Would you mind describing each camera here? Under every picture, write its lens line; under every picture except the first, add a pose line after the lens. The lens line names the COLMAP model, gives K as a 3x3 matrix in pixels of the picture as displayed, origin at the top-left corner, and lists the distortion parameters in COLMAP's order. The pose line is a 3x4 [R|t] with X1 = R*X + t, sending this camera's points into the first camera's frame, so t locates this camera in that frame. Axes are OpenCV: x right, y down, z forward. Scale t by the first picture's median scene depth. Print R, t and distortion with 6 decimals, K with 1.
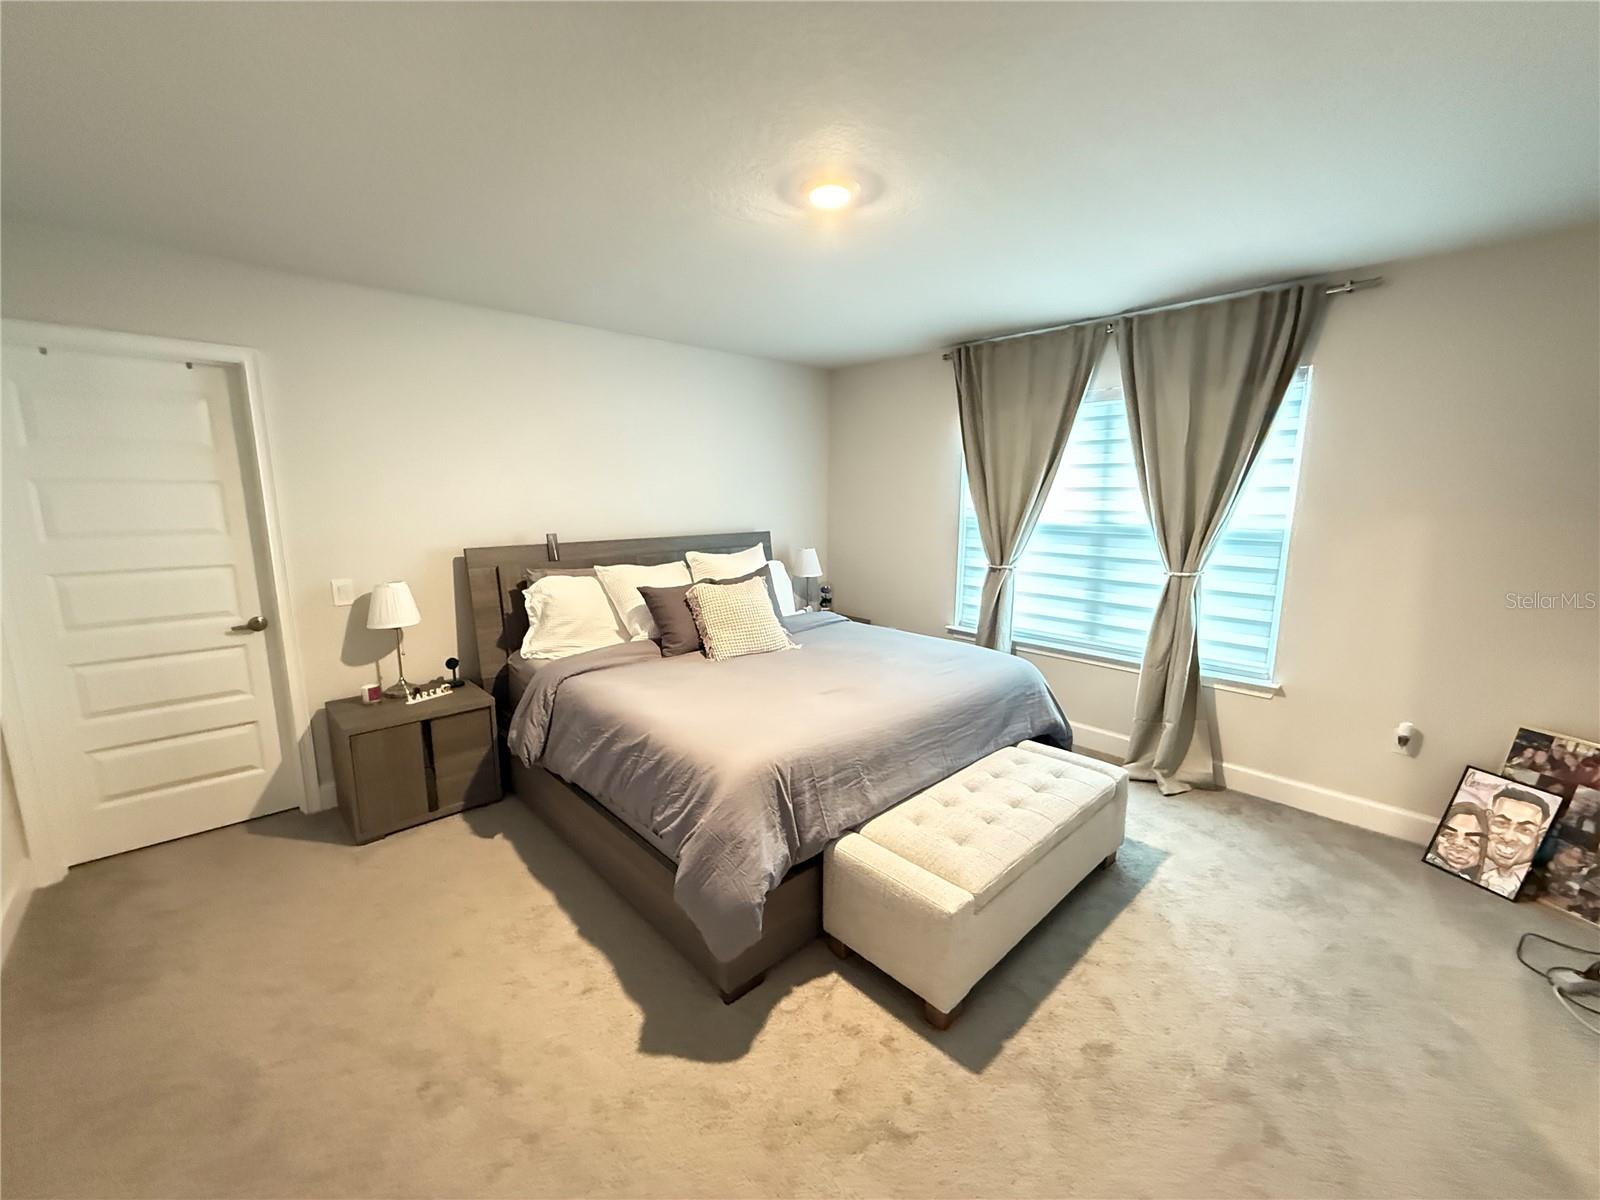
lens RADIAL K [[637.5, 0, 801.3], [0, 637.5, 601.2], [0, 0, 1]] dist [-0.002167, -0.000119]
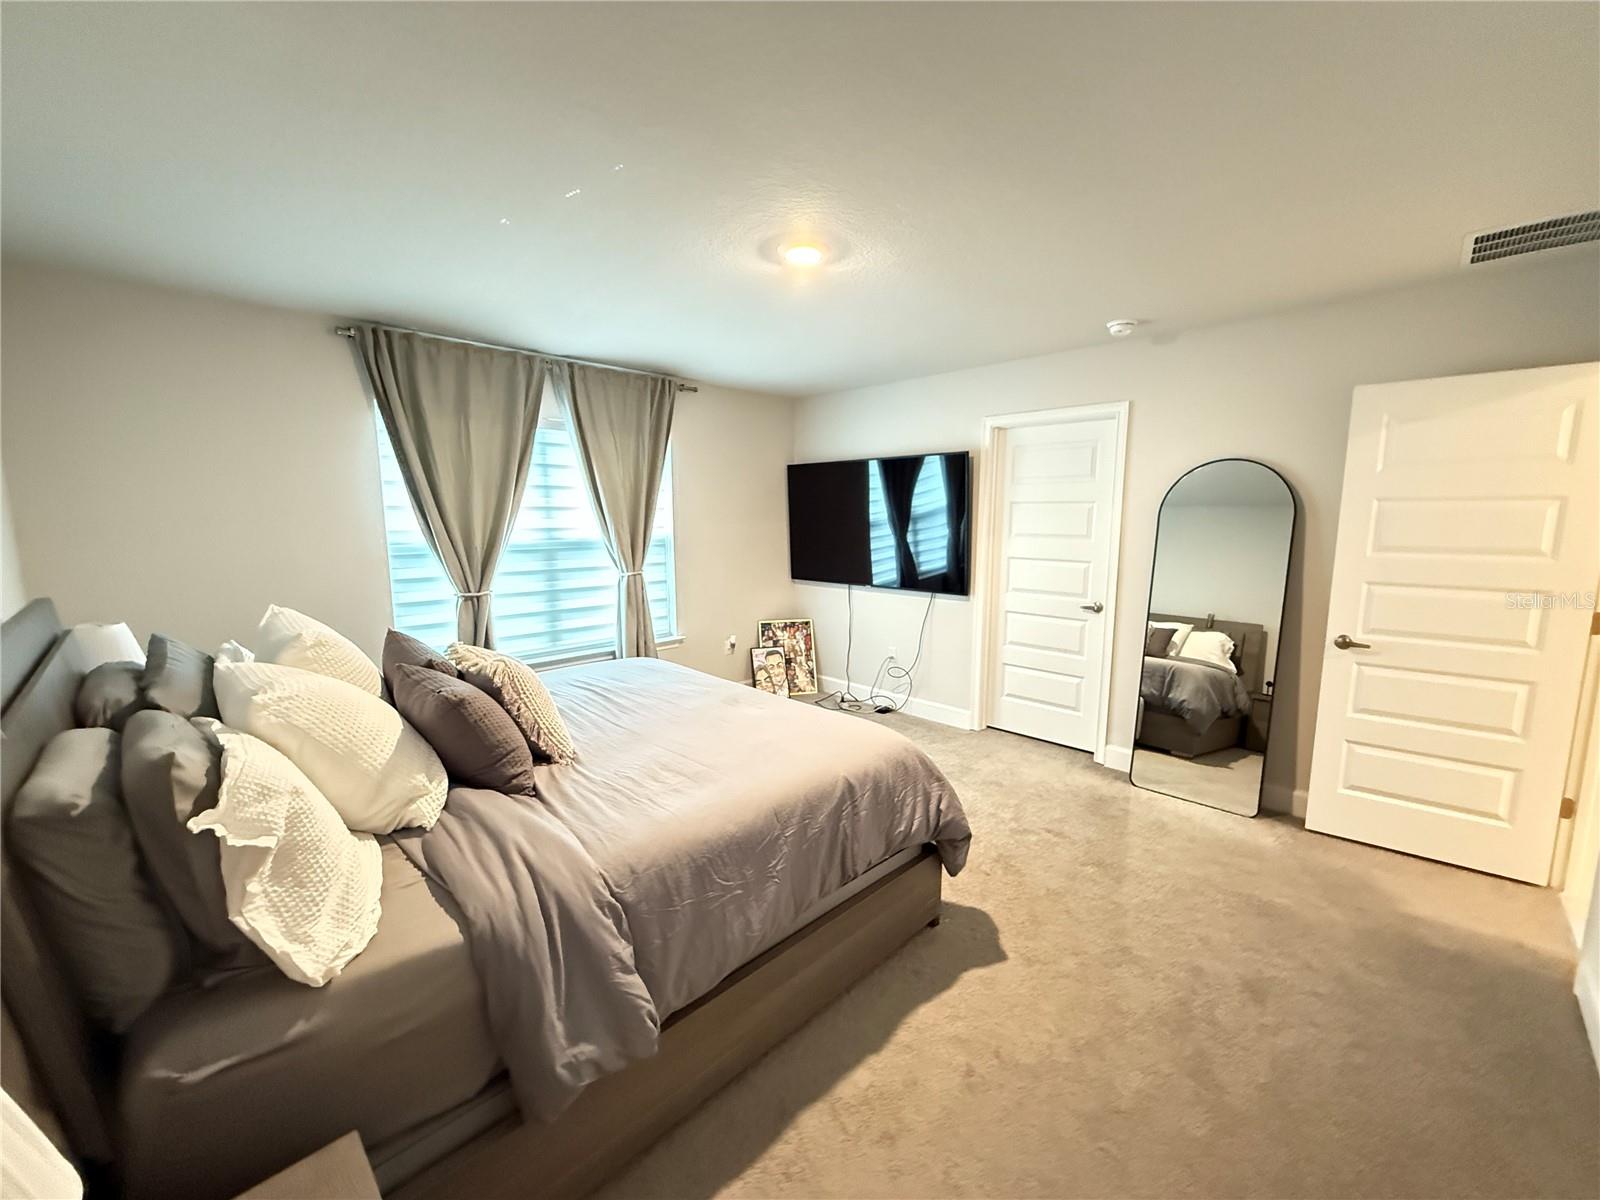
lens RADIAL K [[637.5, 0, 802.3], [0, 637.5, 599.2], [0, 0, 1]] dist [-0.002167, -0.000119]
pose [[-0.045518, -0.137779, 0.989417, -0.711998], [0.165245, 0.975760, 0.143479, -0.118007], [-0.985202, 0.170027, -0.021647, 0.673999]]
